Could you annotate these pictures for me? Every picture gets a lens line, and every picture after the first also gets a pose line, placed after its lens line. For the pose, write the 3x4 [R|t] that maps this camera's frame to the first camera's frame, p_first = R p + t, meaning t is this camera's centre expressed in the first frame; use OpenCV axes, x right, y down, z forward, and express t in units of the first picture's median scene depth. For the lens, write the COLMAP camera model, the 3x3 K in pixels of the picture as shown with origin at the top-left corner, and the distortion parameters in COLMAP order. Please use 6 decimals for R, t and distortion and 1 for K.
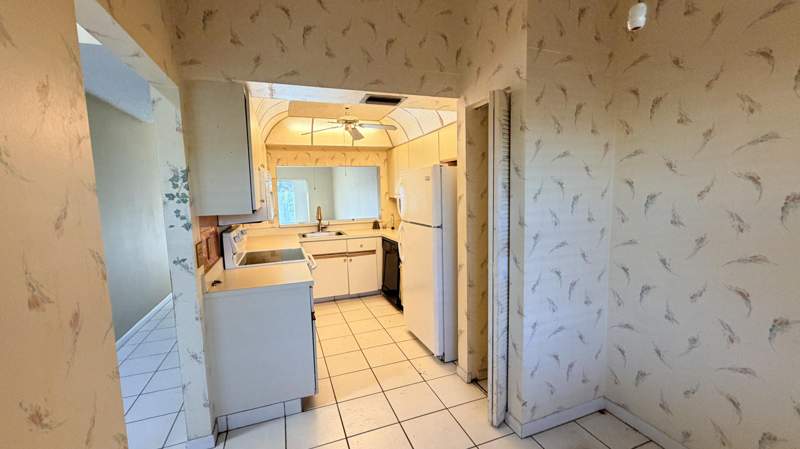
lens RADIAL K [[318.0, 0, 400.6], [0, 318.0, 224.5], [0, 0, 1]] dist [-0.000746, 0.000036]
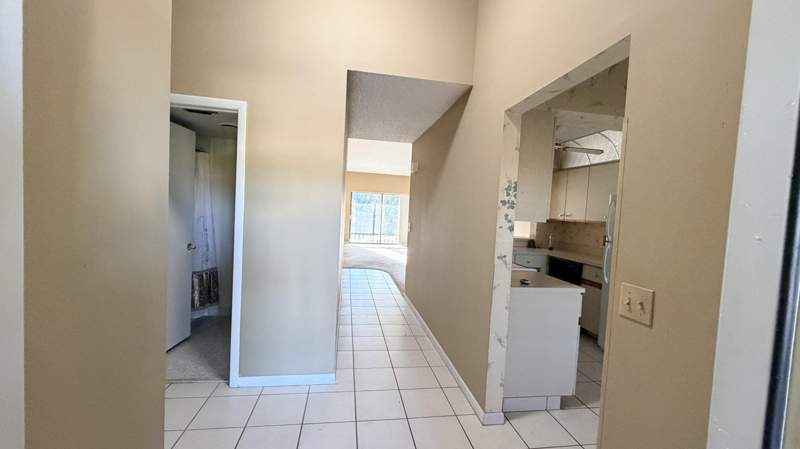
lens RADIAL K [[318.0, 0, 400.3], [0, 318.0, 224.4], [0, 0, 1]] dist [-0.000746, 0.000036]
pose [[0.977698, 0.091522, -0.189026, -0.859827], [-0.102212, 0.993624, -0.047578, 0.090165], [0.183466, 0.065838, 0.980819, -0.245989]]
